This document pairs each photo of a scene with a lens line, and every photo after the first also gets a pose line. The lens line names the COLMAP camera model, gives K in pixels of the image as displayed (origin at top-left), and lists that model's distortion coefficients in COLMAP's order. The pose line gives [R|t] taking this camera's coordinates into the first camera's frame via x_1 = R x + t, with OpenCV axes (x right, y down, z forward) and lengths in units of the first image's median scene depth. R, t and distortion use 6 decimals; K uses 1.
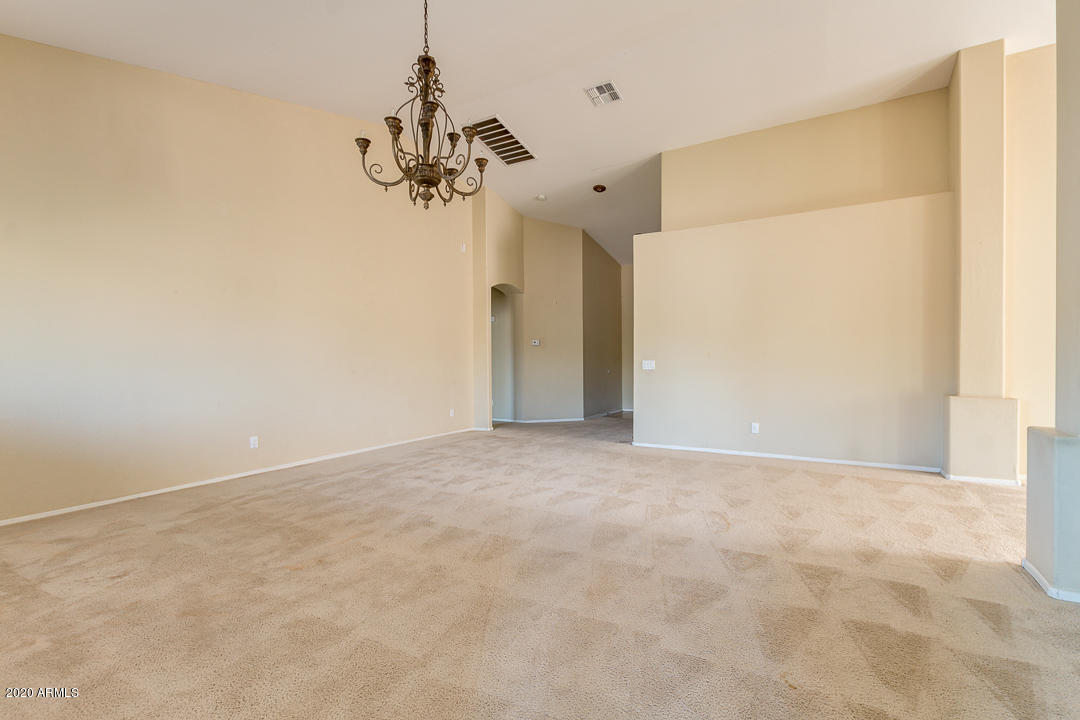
lens RADIAL K [[496.5, 0, 542.3], [0, 496.5, 366.2], [0, 0, 1]] dist [0.006106, -0.002992]
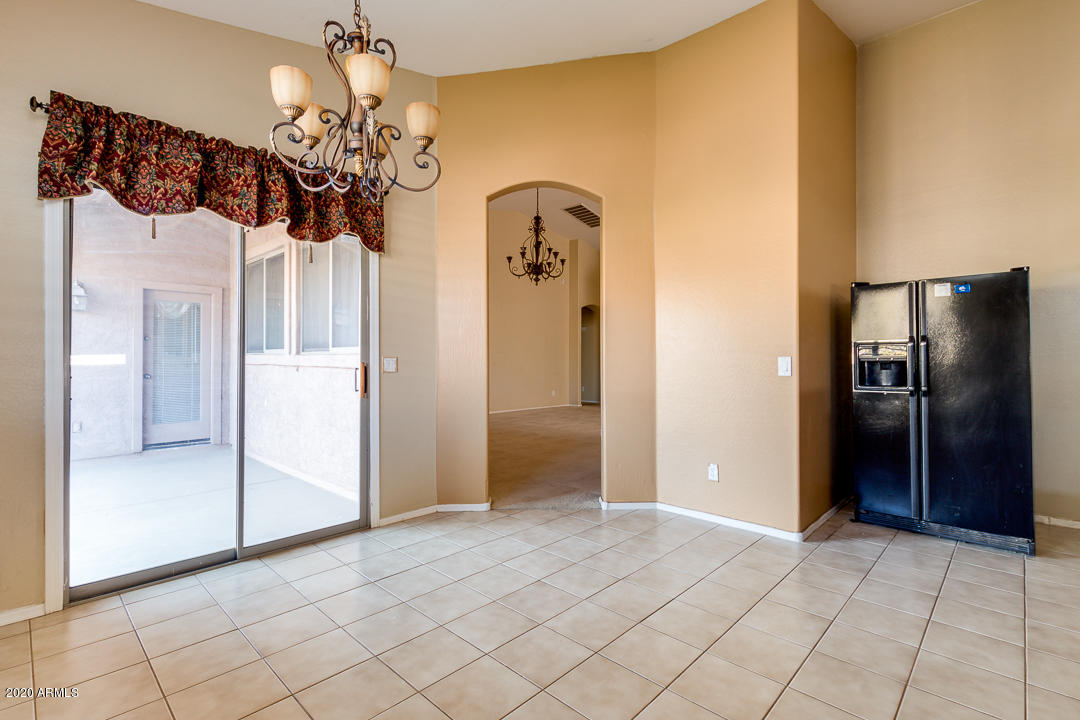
lens RADIAL K [[496.5, 0, 545.5], [0, 496.5, 355.6], [0, 0, 1]] dist [0.006106, -0.002992]
pose [[0.976477, 0.008546, -0.215454, 0.227445], [-0.013177, 0.999712, -0.020065, 0.025308], [0.215221, 0.022432, 0.976308, -0.912993]]
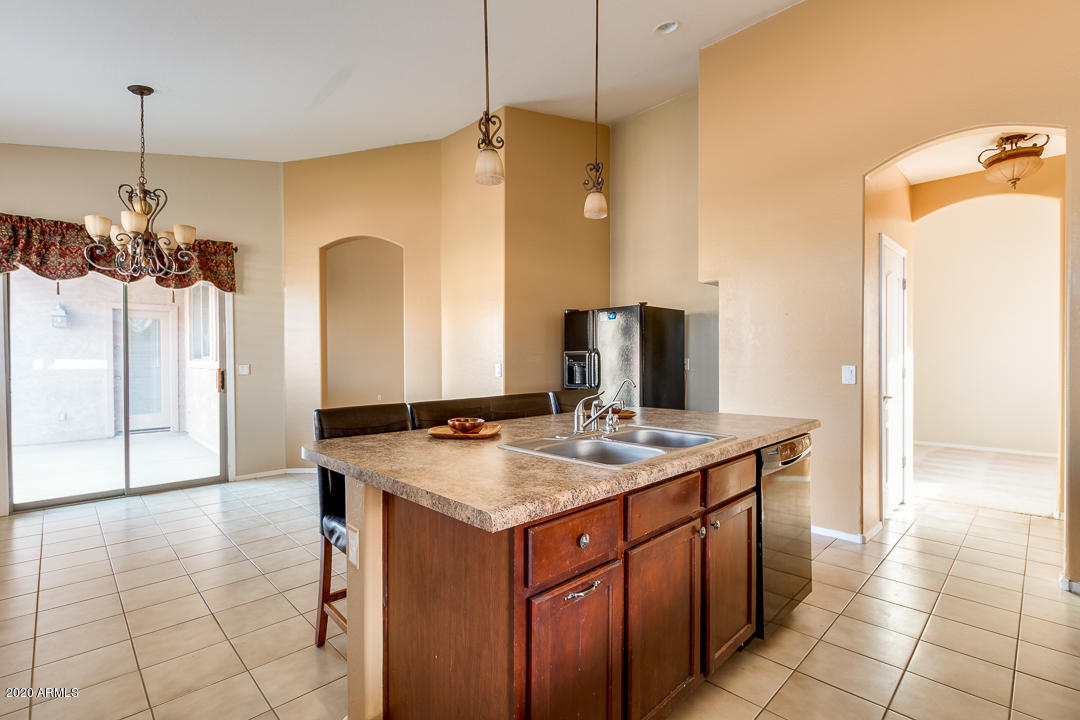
lens RADIAL K [[496.5, 0, 535.3], [0, 496.5, 363.6], [0, 0, 1]] dist [0.006106, -0.002992]
pose [[0.964306, 0.008908, -0.264642, 0.810016], [-0.010025, 0.999946, -0.002871, 0.008614], [0.264602, 0.005421, 0.964342, -1.132411]]
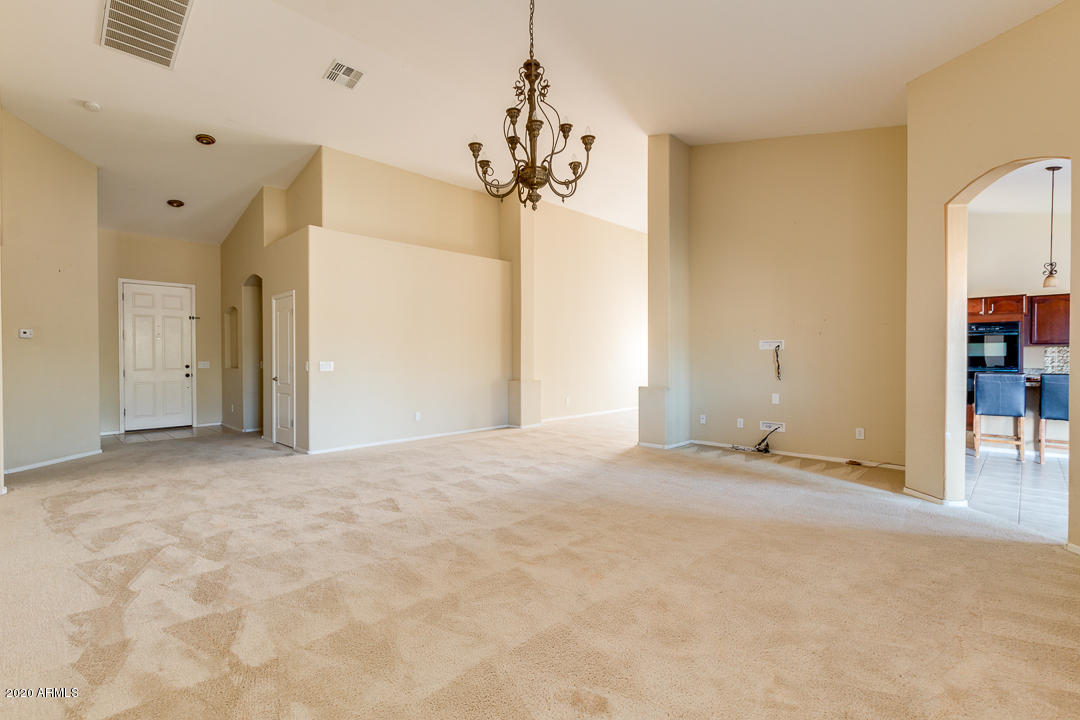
lens RADIAL K [[496.5, 0, 536.8], [0, 496.5, 361.7], [0, 0, 1]] dist [0.006106, -0.002992]
pose [[0.230216, 0.000531, 0.973139, -1.029011], [0.018678, 0.999813, -0.004964, 0.002461], [-0.972960, 0.019319, 0.230163, 0.645632]]
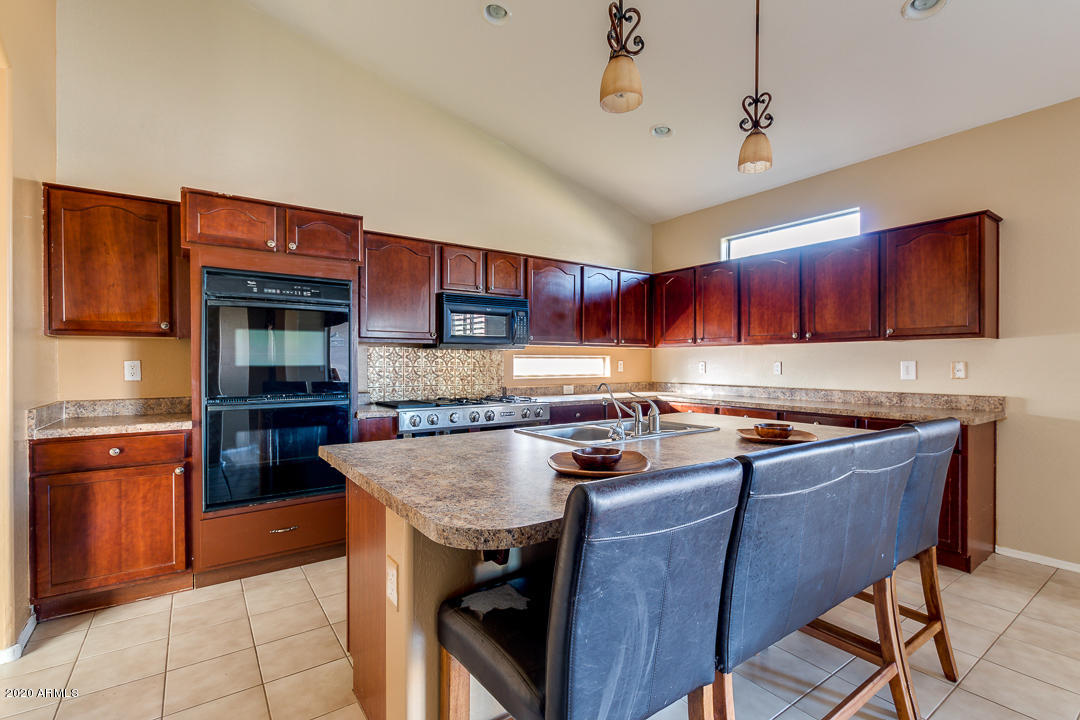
lens RADIAL K [[496.5, 0, 550.1], [0, 496.5, 363.8], [0, 0, 1]] dist [0.006106, -0.002992]
pose [[-0.917888, 0.006241, 0.396791, 0.617153], [0.013848, 0.999771, 0.016310, -0.005660], [-0.396598, 0.020465, -0.917764, -0.107496]]
